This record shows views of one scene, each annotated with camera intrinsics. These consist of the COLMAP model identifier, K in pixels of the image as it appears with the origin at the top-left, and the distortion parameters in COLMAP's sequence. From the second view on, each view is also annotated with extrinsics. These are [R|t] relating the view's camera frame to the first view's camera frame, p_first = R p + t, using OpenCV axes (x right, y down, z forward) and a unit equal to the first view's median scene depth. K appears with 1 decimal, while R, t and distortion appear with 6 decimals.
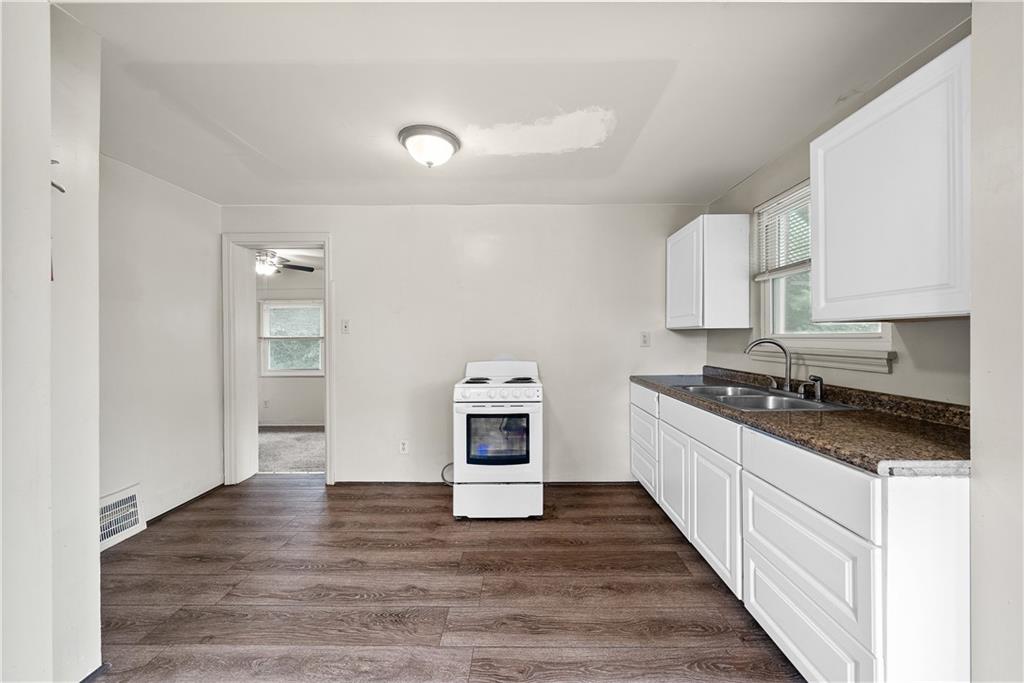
lens RADIAL K [[374.7, 0, 520.0], [0, 374.7, 338.5], [0, 0, 1]] dist [-0.002325, -0.000291]
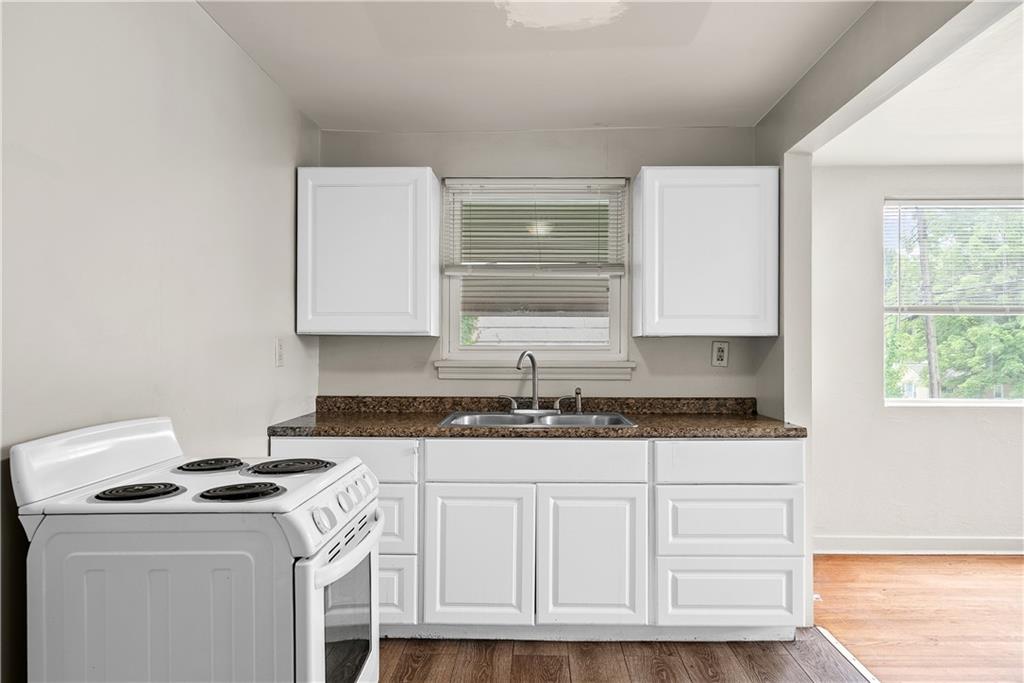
lens RADIAL K [[648.6, 0, 514.7], [0, 648.6, 353.9], [0, 0, 1]] dist [0.000826, -0.000724]
pose [[0.021445, -0.000244, 0.999770, -0.935793], [-0.000230, 1.000000, 0.000249, 0.008346], [-0.999770, -0.000235, 0.021444, 1.141681]]
